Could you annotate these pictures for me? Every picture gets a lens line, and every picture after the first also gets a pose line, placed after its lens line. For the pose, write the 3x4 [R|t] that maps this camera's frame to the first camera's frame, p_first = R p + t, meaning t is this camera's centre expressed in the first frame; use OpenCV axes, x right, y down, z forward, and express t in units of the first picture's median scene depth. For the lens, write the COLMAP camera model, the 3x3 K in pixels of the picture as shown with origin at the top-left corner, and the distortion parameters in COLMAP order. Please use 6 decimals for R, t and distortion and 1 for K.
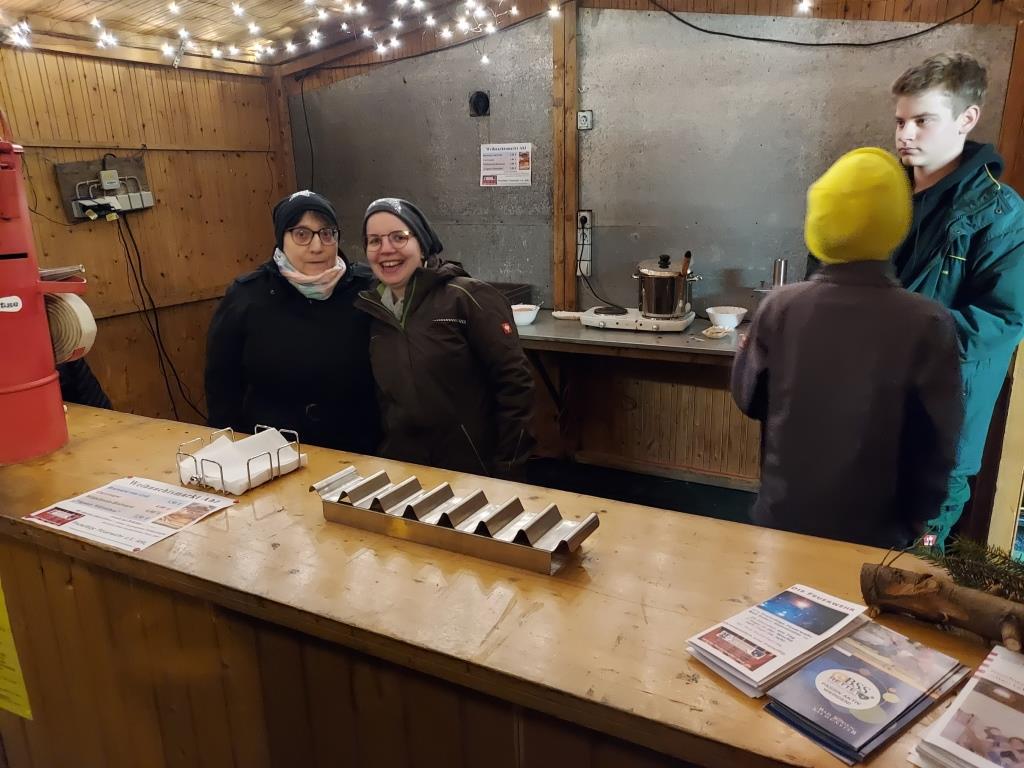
lens RADIAL K [[746.1, 0, 502.8], [0, 746.1, 396.2], [0, 0, 1]] dist [0.062456, -0.045008]
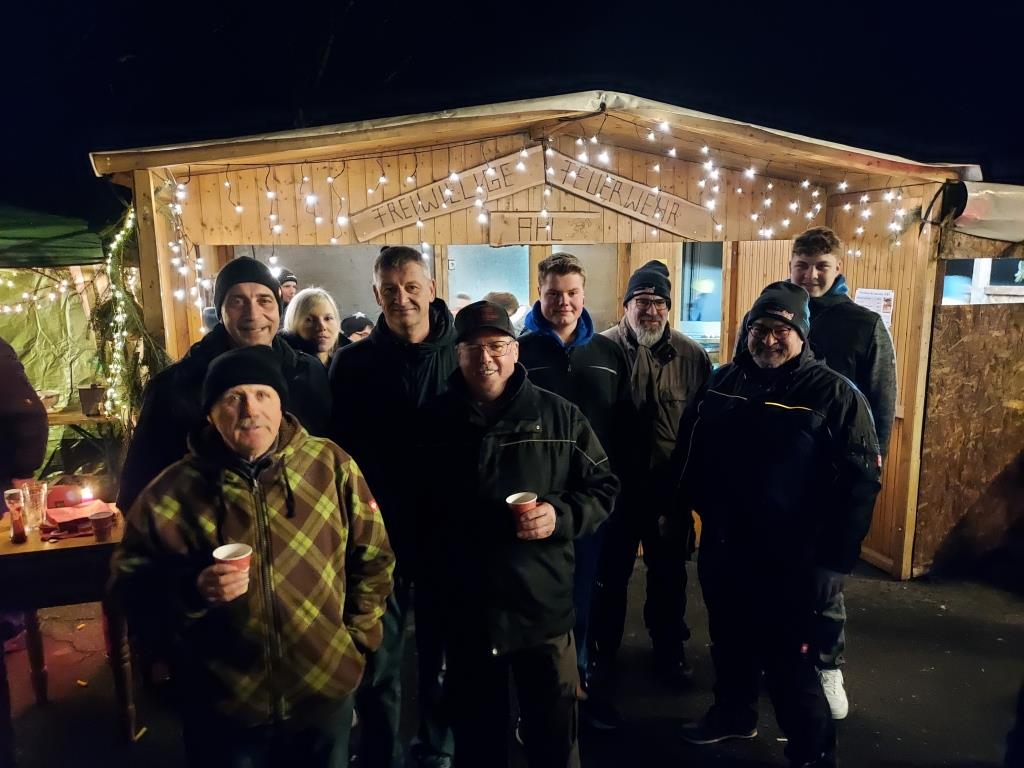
lens RADIAL K [[746.1, 0, 511.7], [0, 746.1, 392.7], [0, 0, 1]] dist [0.062456, -0.045008]
pose [[0.704959, -0.104560, 0.701498, -1.159600], [0.193611, 0.979878, -0.048513, 0.075745], [-0.682310, 0.170018, 0.711018, -0.408399]]
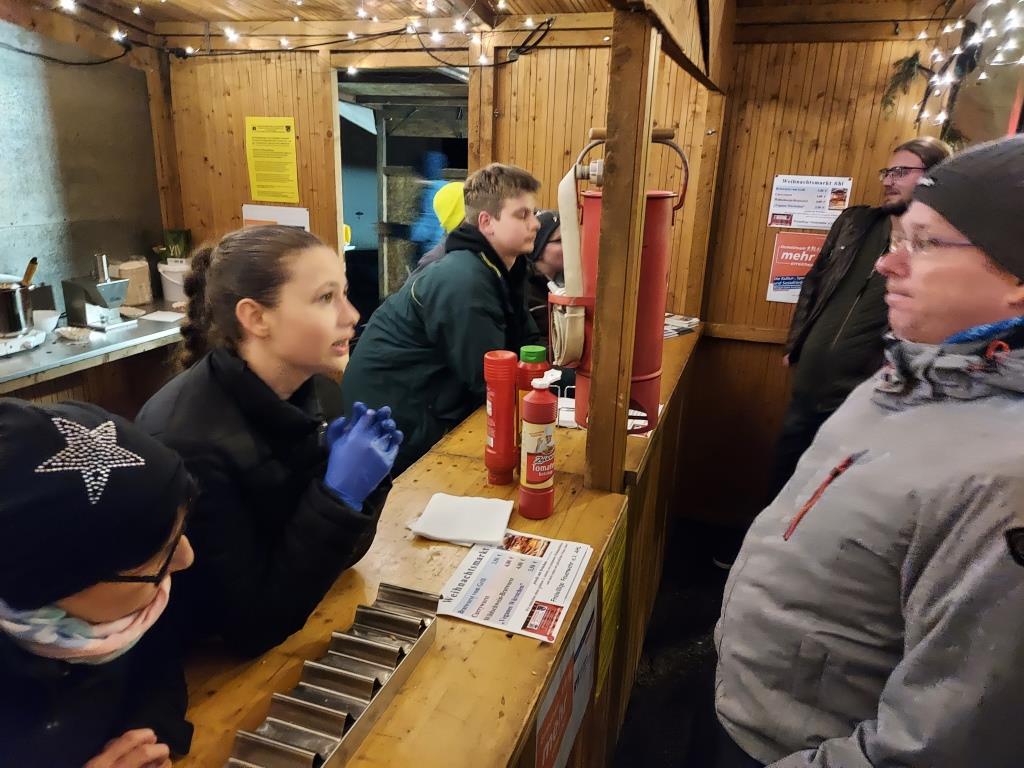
lens RADIAL K [[746.1, 0, 505.9], [0, 746.1, 391.3], [0, 0, 1]] dist [0.062456, -0.045008]
pose [[-0.161387, -0.278648, 0.946736, -0.701858], [0.253643, 0.915375, 0.312656, -0.165770], [-0.953740, 0.290592, -0.077053, 0.497357]]
